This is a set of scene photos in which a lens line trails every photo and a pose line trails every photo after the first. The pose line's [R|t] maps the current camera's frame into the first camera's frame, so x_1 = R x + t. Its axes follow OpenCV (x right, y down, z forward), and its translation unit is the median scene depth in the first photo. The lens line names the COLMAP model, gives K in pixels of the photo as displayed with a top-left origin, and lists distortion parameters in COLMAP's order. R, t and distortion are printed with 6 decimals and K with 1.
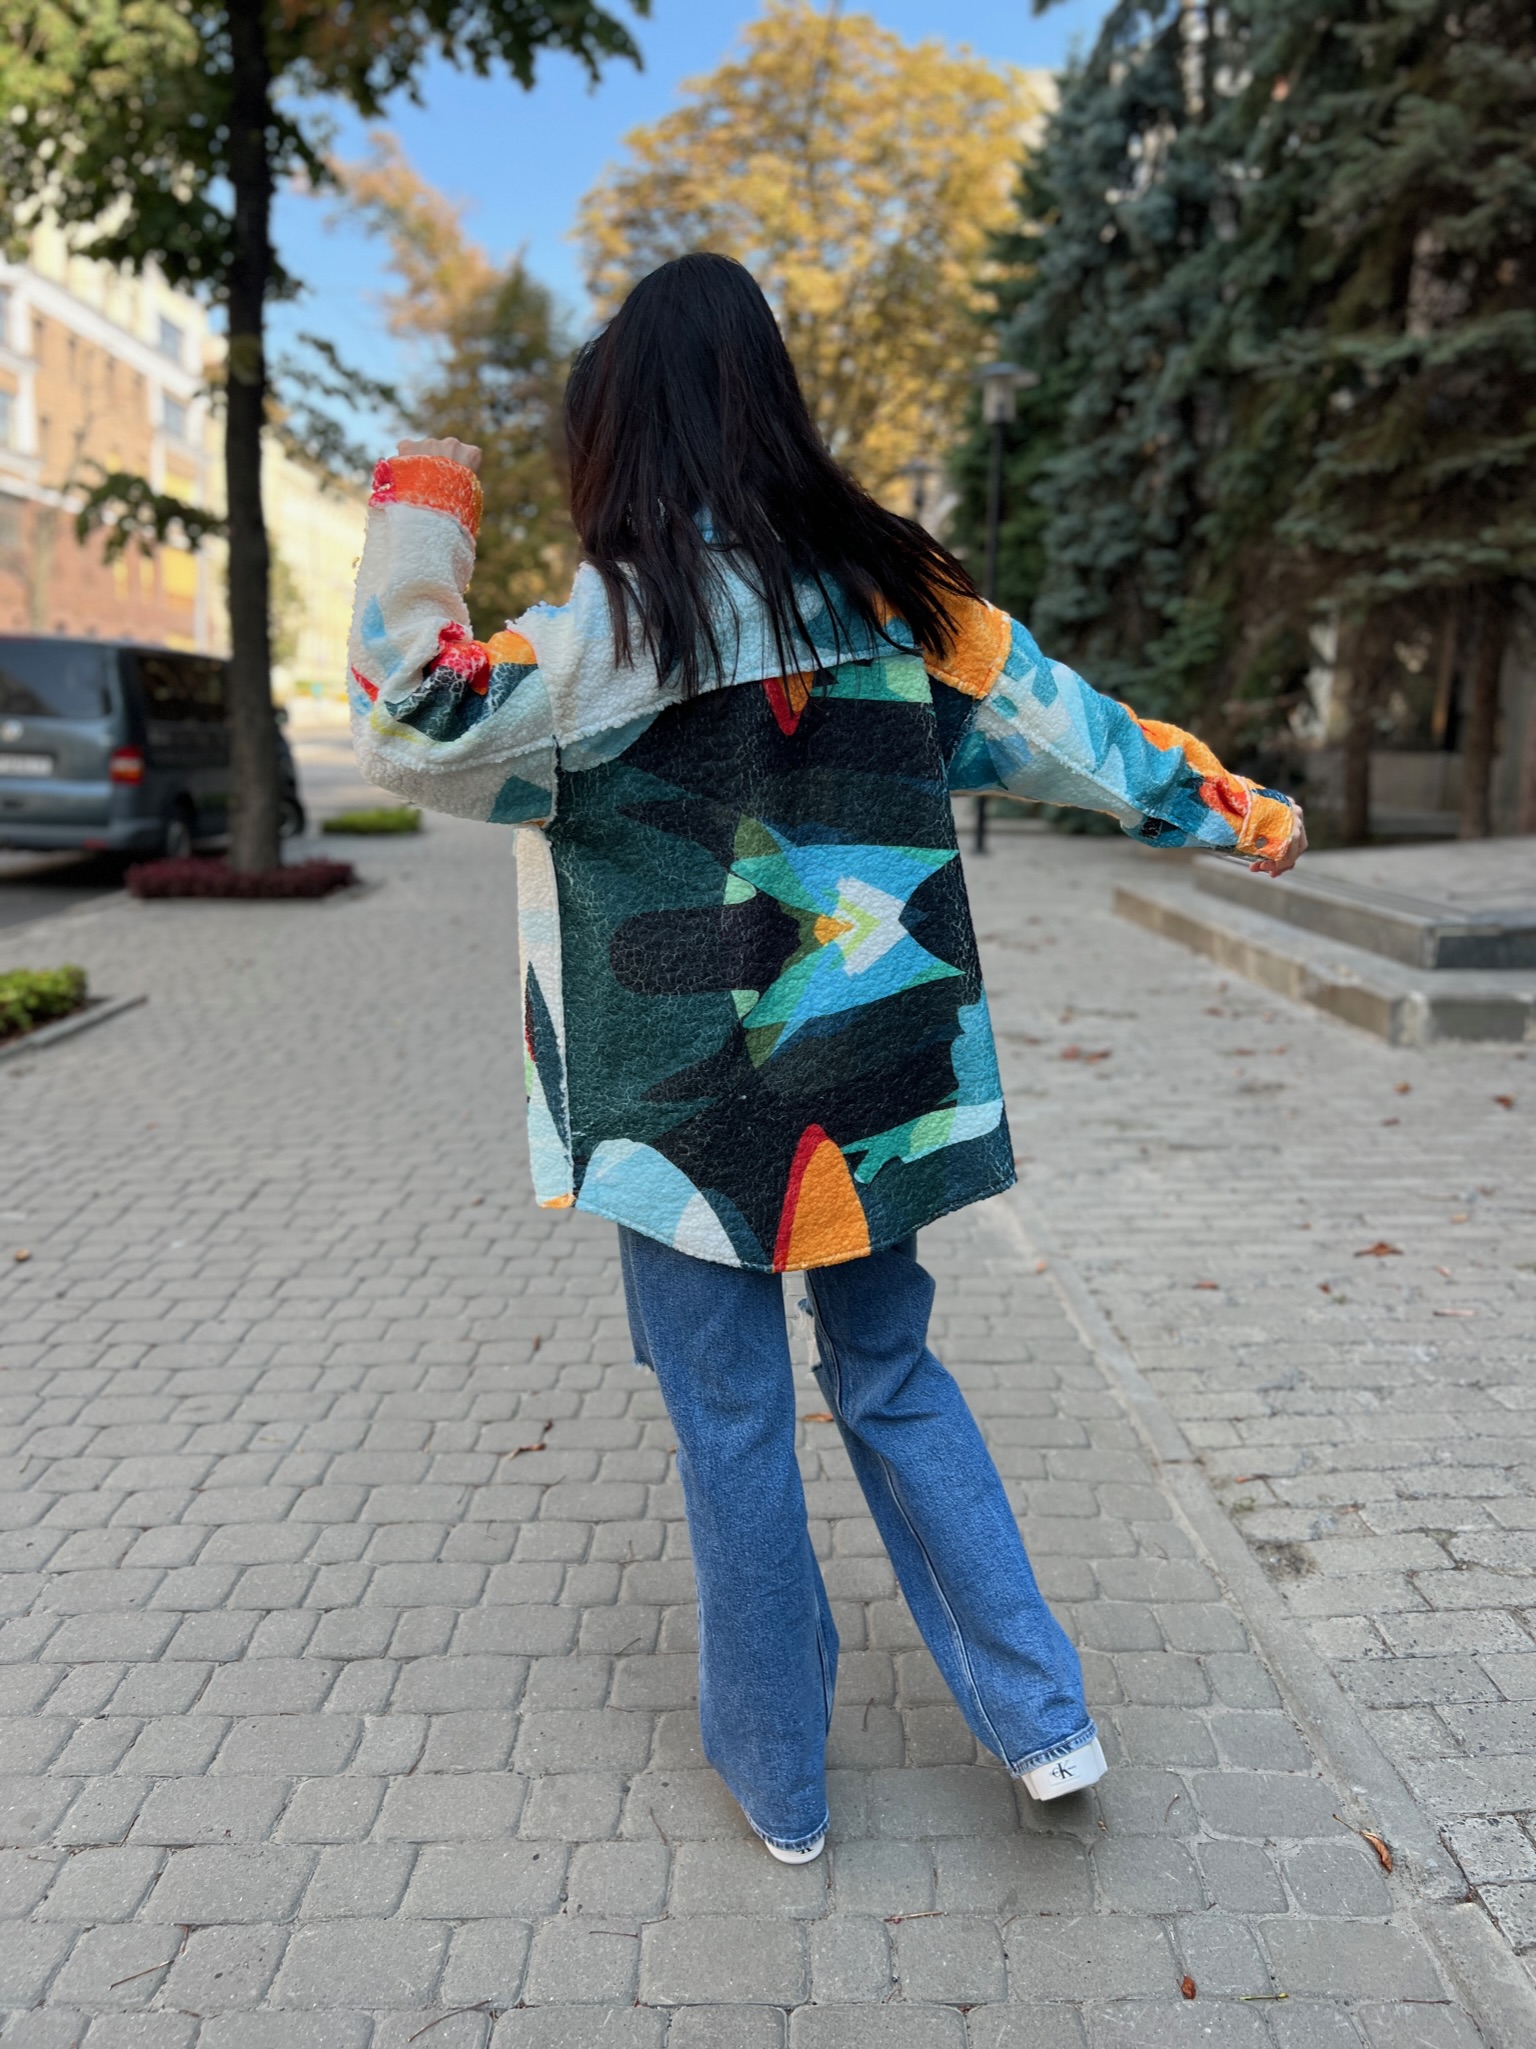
lens RADIAL K [[1562.1, 0, 775.1], [0, 1562.1, 1011.0], [0, 0, 1]] dist [0.038105, -0.047164]
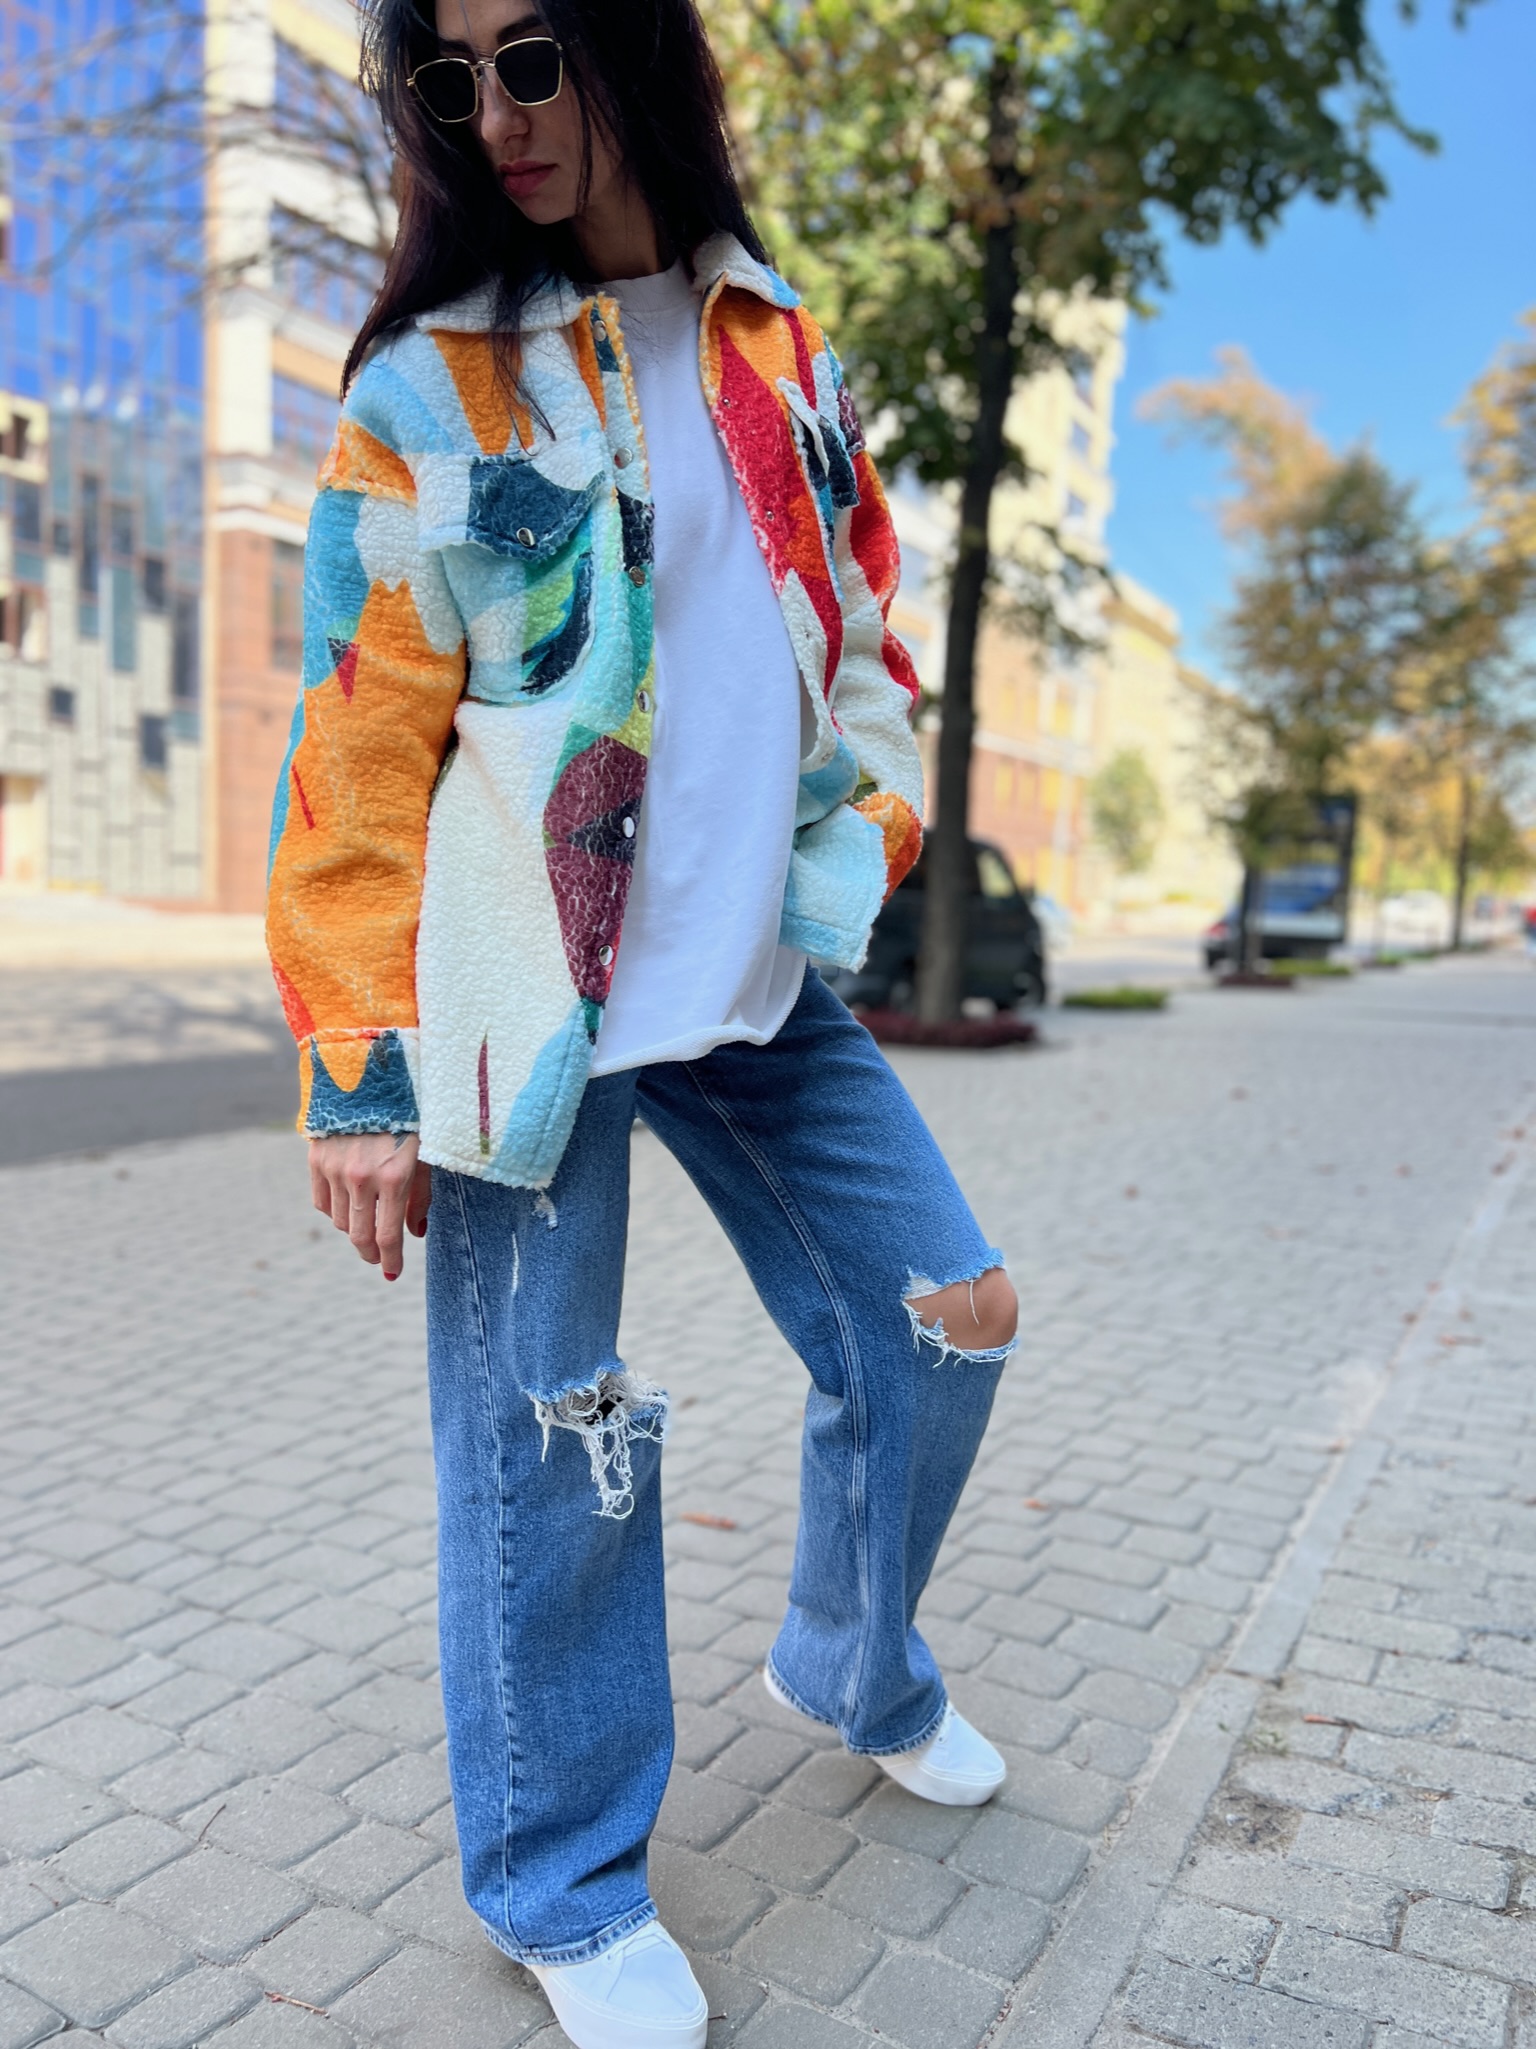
lens RADIAL K [[1562.1, 0, 762.4], [0, 1562.1, 1040.2], [0, 0, 1]] dist [0.038105, -0.047164]
pose [[0.847875, 0.045240, -0.528263, 0.379416], [-0.106671, 0.990535, -0.086380, 0.074773], [0.519355, 0.129590, 0.844676, 0.212148]]
